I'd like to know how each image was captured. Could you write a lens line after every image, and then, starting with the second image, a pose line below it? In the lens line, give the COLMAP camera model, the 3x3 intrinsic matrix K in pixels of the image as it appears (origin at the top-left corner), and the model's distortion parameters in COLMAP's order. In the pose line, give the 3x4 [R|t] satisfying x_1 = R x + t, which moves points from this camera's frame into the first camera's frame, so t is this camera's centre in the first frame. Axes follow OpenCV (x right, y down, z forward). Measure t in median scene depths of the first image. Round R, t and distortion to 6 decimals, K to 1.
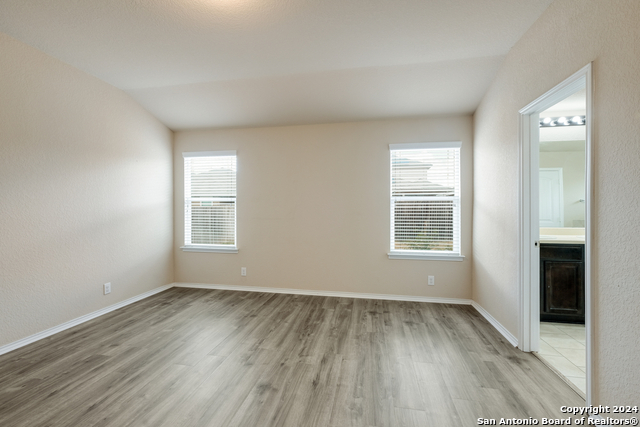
lens RADIAL K [[275.2, 0, 320.1], [0, 275.2, 210.2], [0, 0, 1]] dist [0.001806, 0.000126]
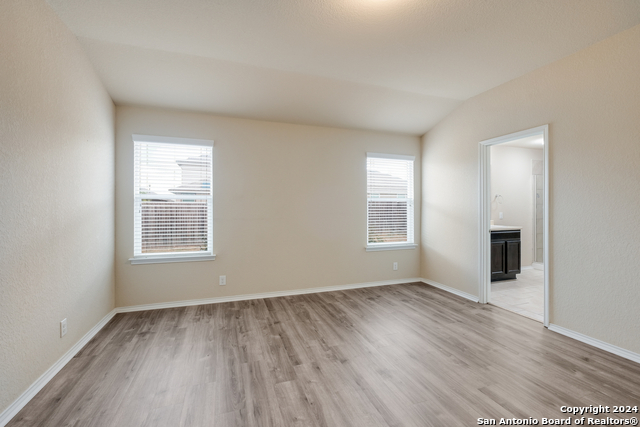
lens RADIAL K [[277.1, 0, 320.0], [0, 277.1, 209.6], [0, 0, 1]] dist [-0.000673, 0.000157]
pose [[0.865227, -0.003431, 0.501369, -0.570286], [0.003572, 0.999993, 0.000679, -0.001496], [-0.501368, 0.001203, 0.865233, 0.104471]]
